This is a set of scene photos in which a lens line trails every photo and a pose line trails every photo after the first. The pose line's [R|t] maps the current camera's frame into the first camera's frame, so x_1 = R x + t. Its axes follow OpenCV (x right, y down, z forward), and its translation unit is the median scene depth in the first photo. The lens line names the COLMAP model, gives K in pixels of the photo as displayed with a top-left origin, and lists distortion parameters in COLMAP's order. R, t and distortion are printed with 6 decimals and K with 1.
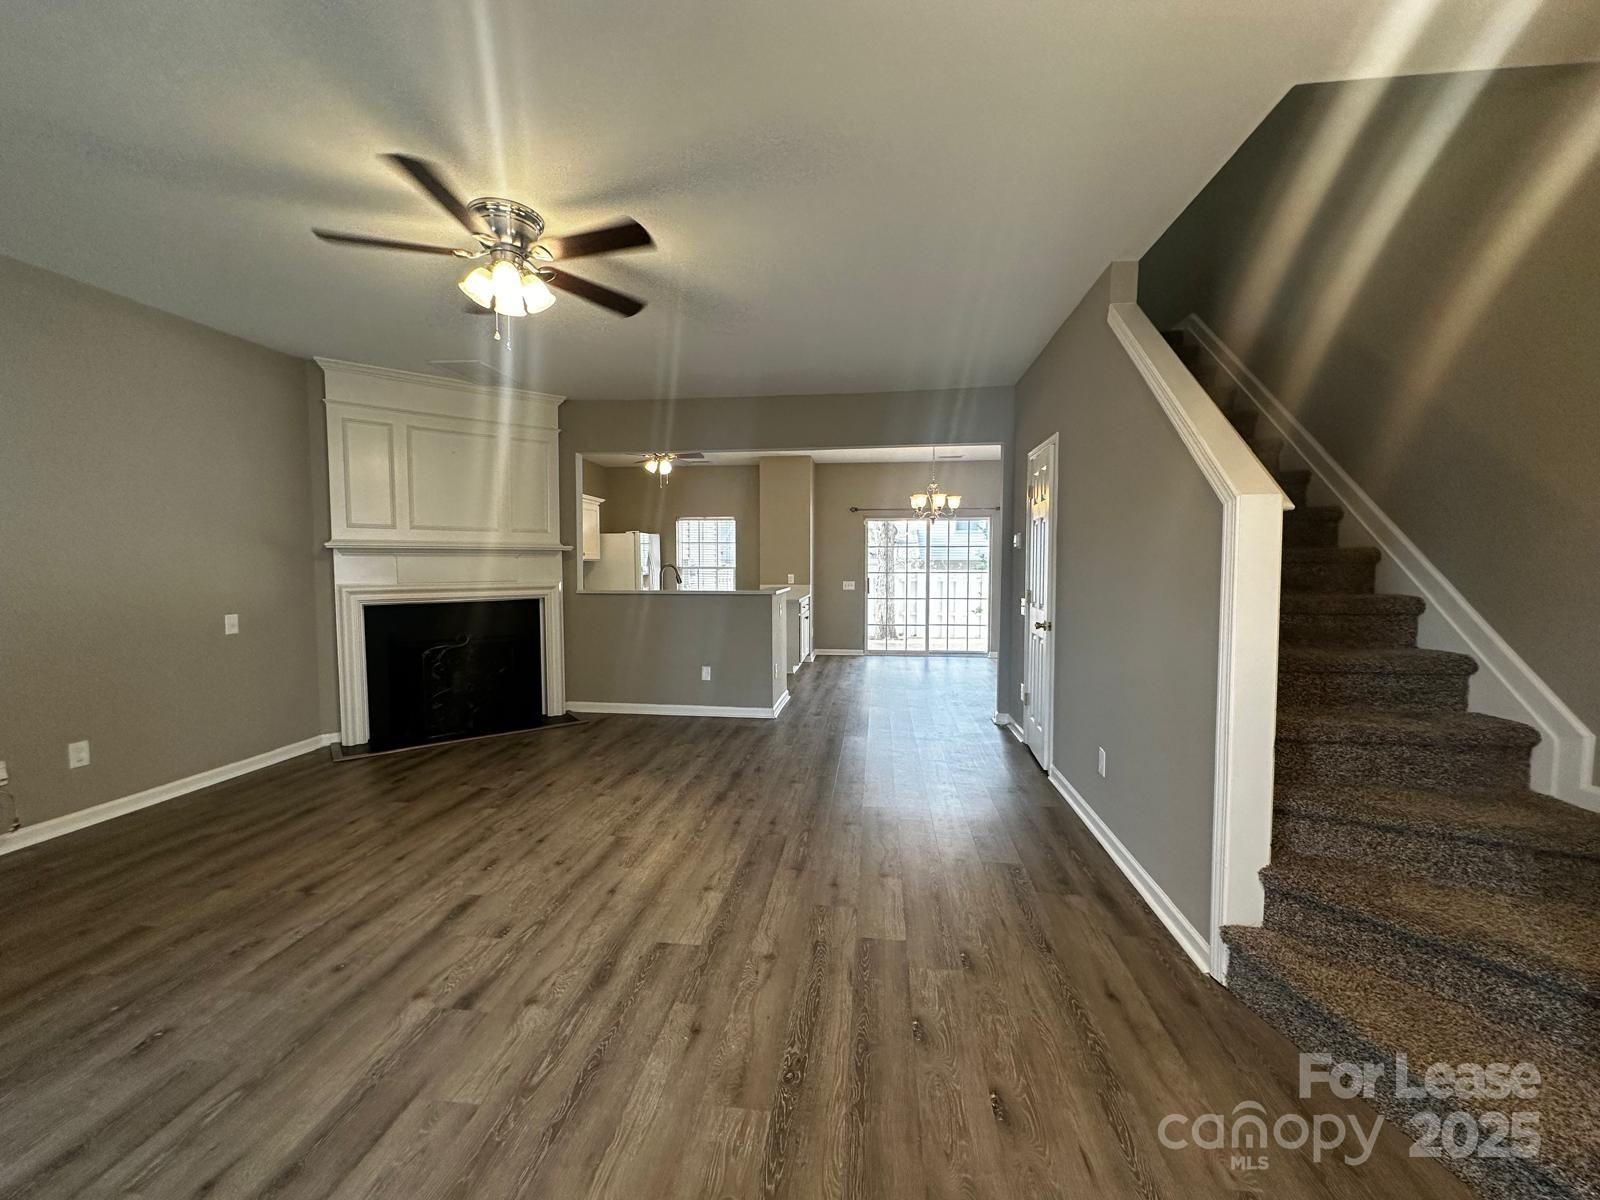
lens RADIAL K [[635.4, 0, 800.0], [0, 635.4, 600.0], [0, 0, 1]] dist [0.000055, 0.000158]
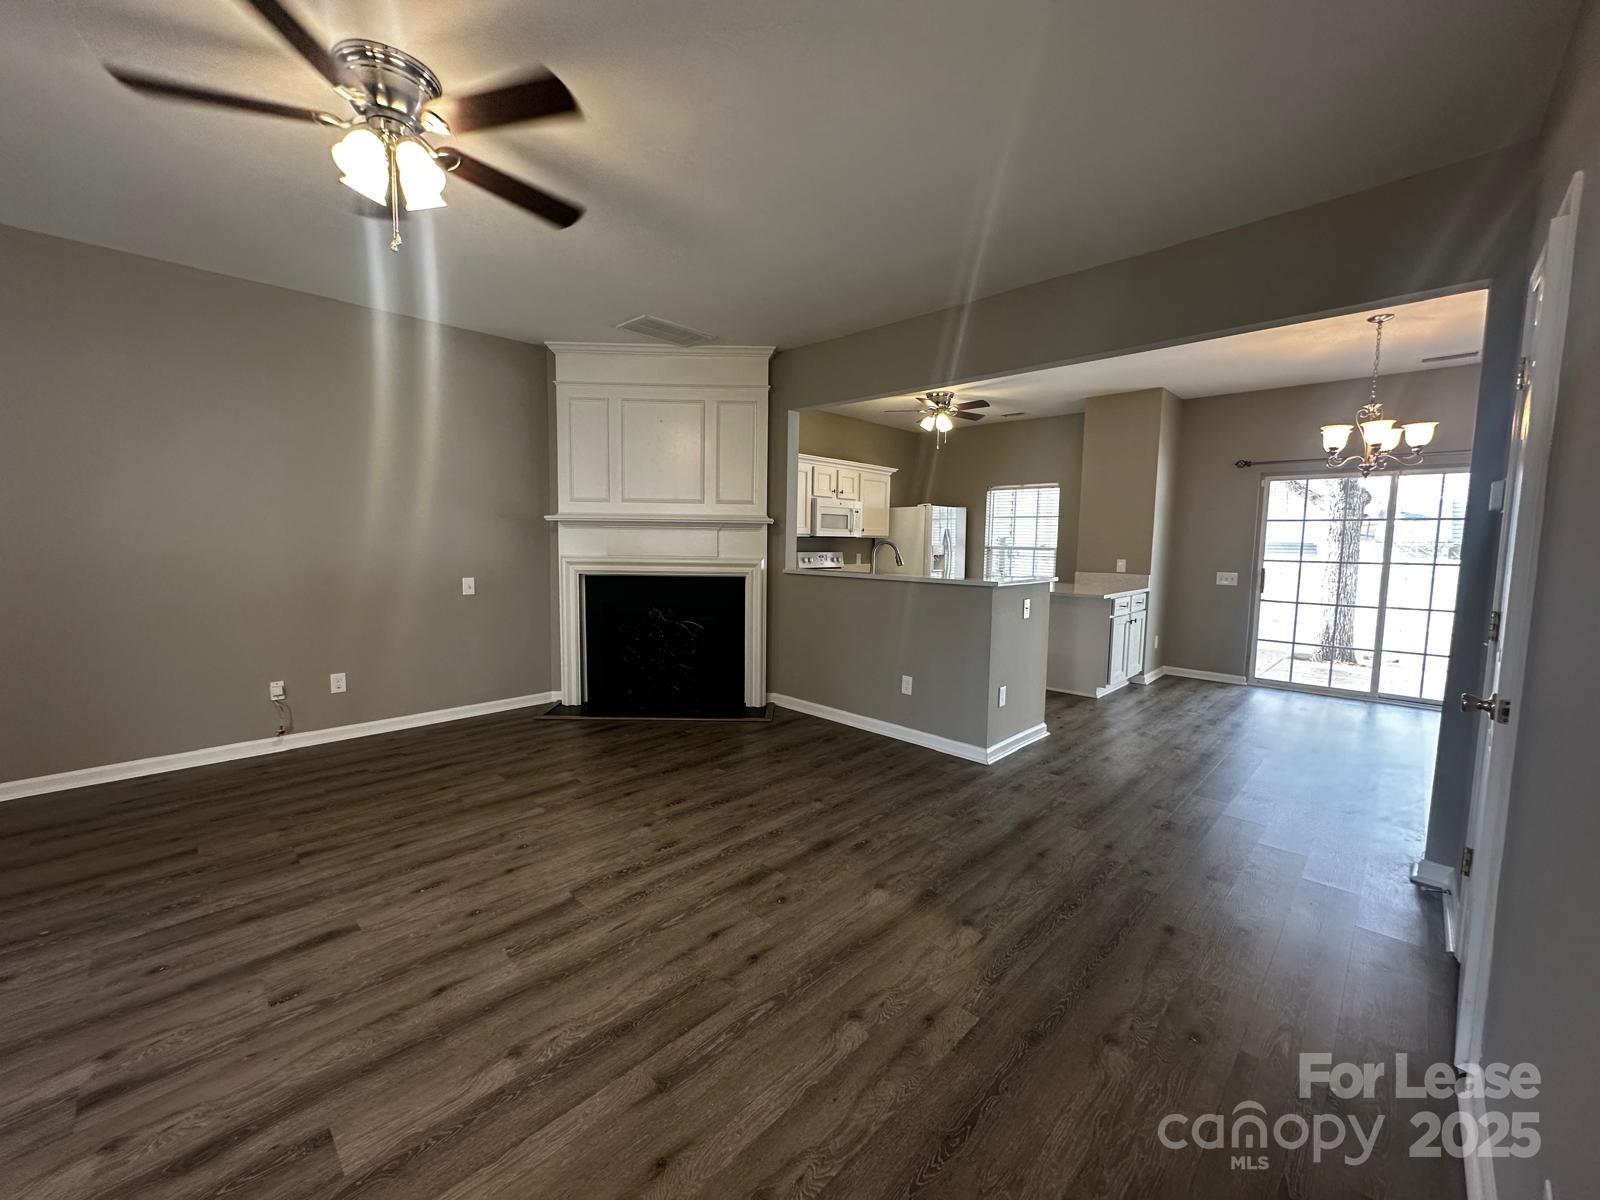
lens RADIAL K [[635.4, 0, 800.0], [0, 635.4, 600.0], [0, 0, 1]] dist [0.000055, 0.000158]
pose [[0.796589, 0.069111, -0.600558, 0.318313], [-0.049972, 0.997572, 0.048514, -0.026414], [0.602452, -0.008634, 0.798108, 0.503667]]
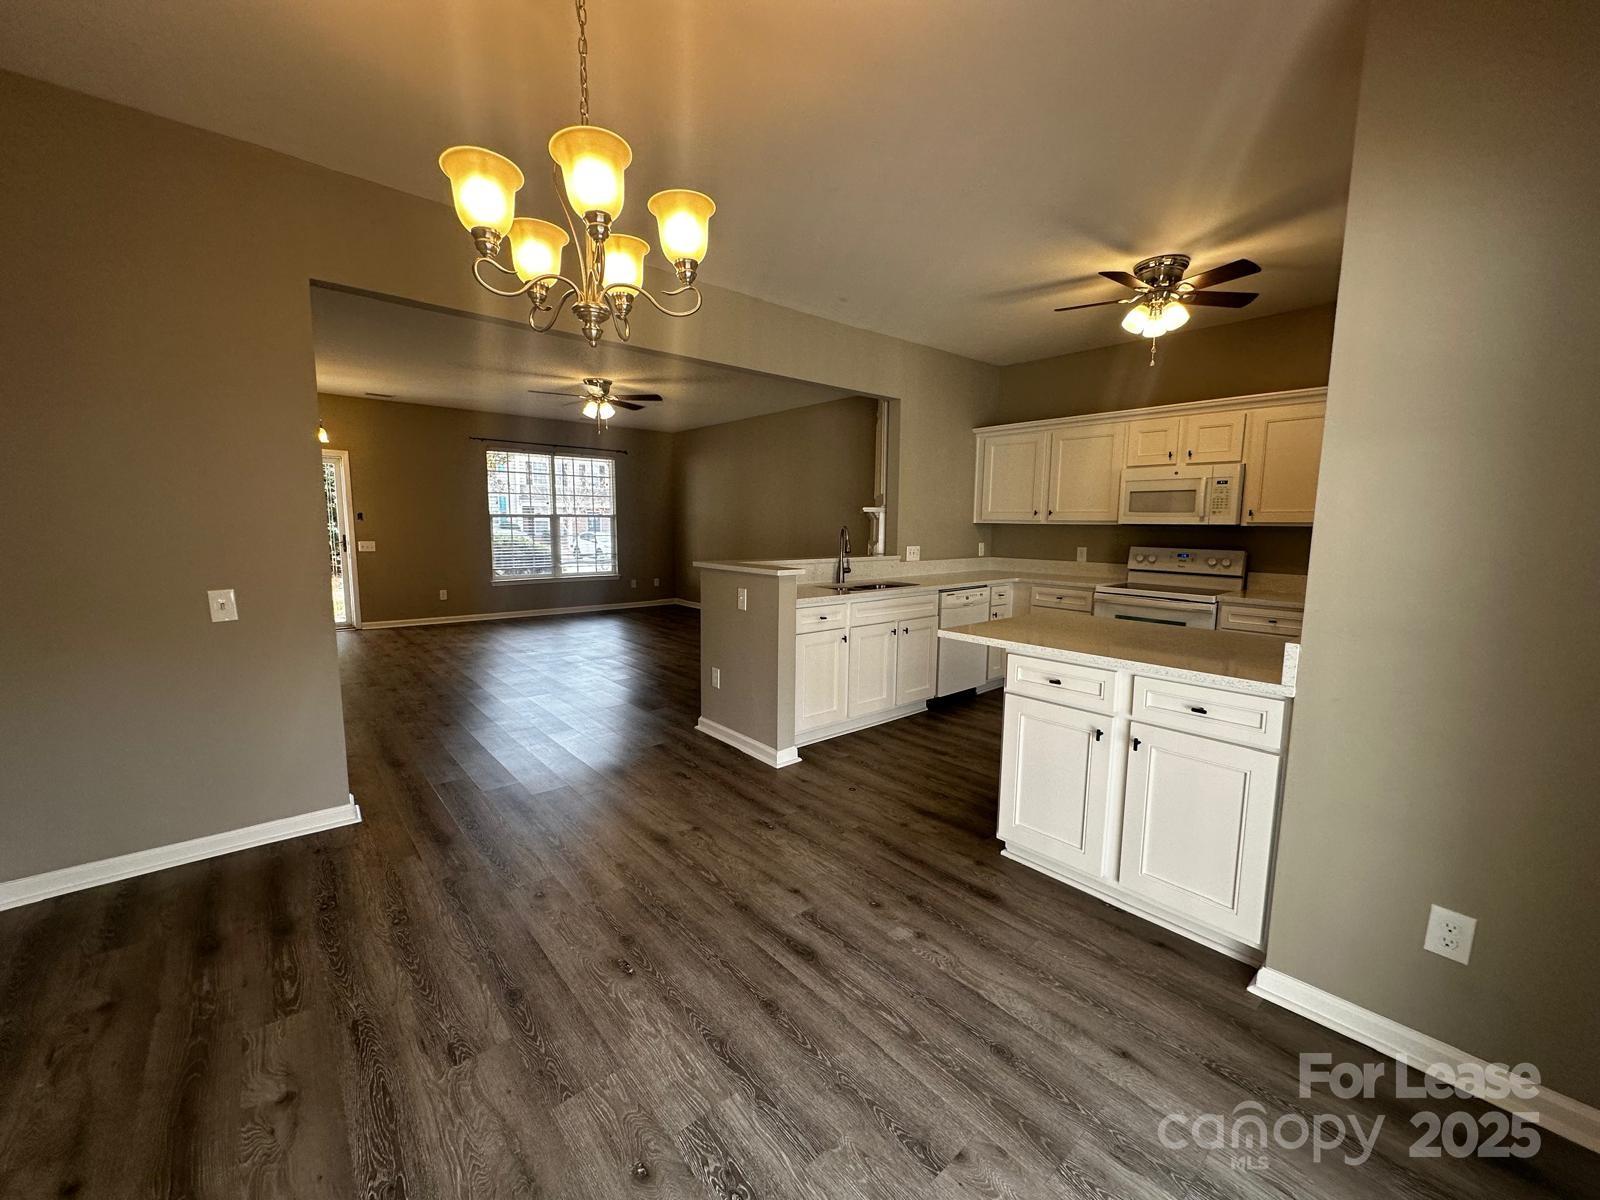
lens RADIAL K [[635.4, 0, 800.0], [0, 635.4, 600.0], [0, 0, 1]] dist [0.000055, 0.000158]
pose [[-0.671894, 0.084494, -0.735812, 0.666874], [-0.054215, 0.985195, 0.162637, -0.150795], [0.738660, 0.149166, -0.657366, 2.464615]]
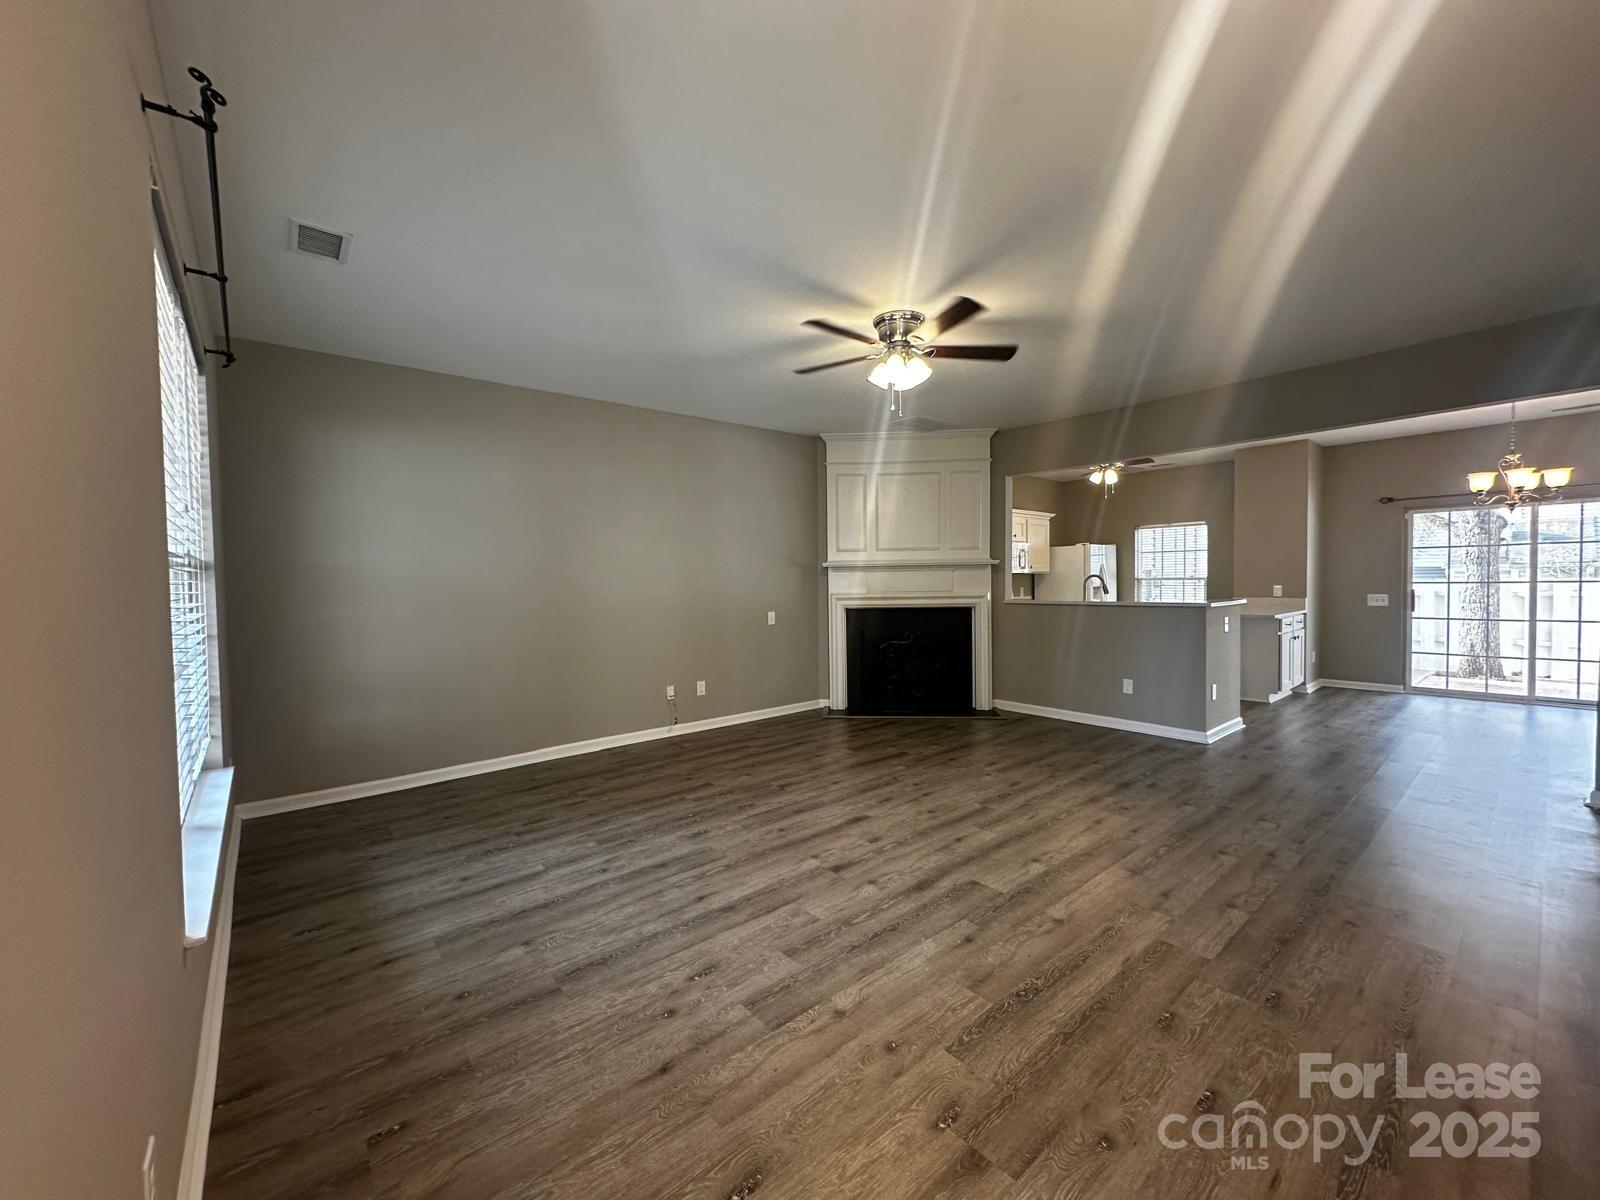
lens RADIAL K [[635.4, 0, 800.0], [0, 635.4, 600.0], [0, 0, 1]] dist [0.000055, 0.000158]
pose [[0.731235, 0.011023, -0.682037, 0.234429], [-0.025985, 0.999594, -0.011704, 0.012370], [0.681631, 0.026282, 0.731224, -0.091370]]
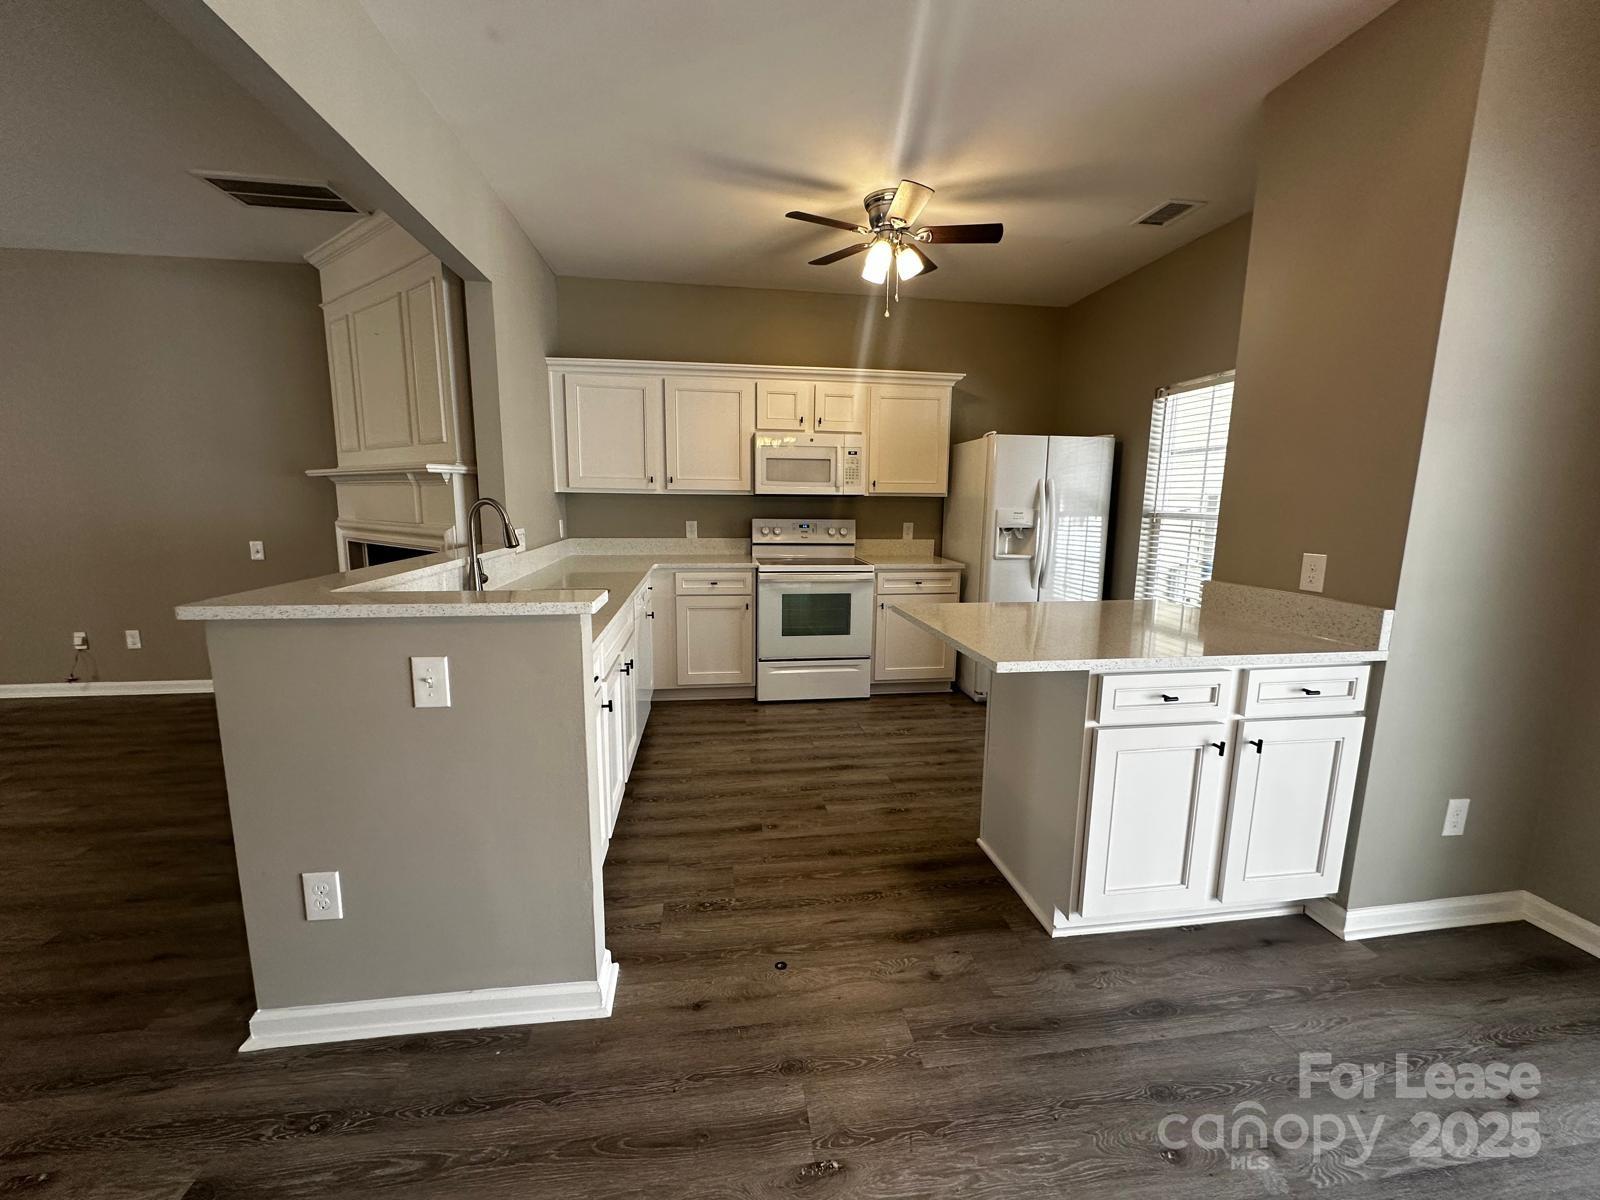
lens RADIAL K [[635.4, 0, 800.0], [0, 635.4, 600.0], [0, 0, 1]] dist [0.000055, 0.000158]
pose [[0.258816, 0.157398, -0.953016, 0.412358], [-0.067554, 0.987168, 0.144693, -0.108032], [0.963561, 0.026932, 0.266128, 1.814866]]
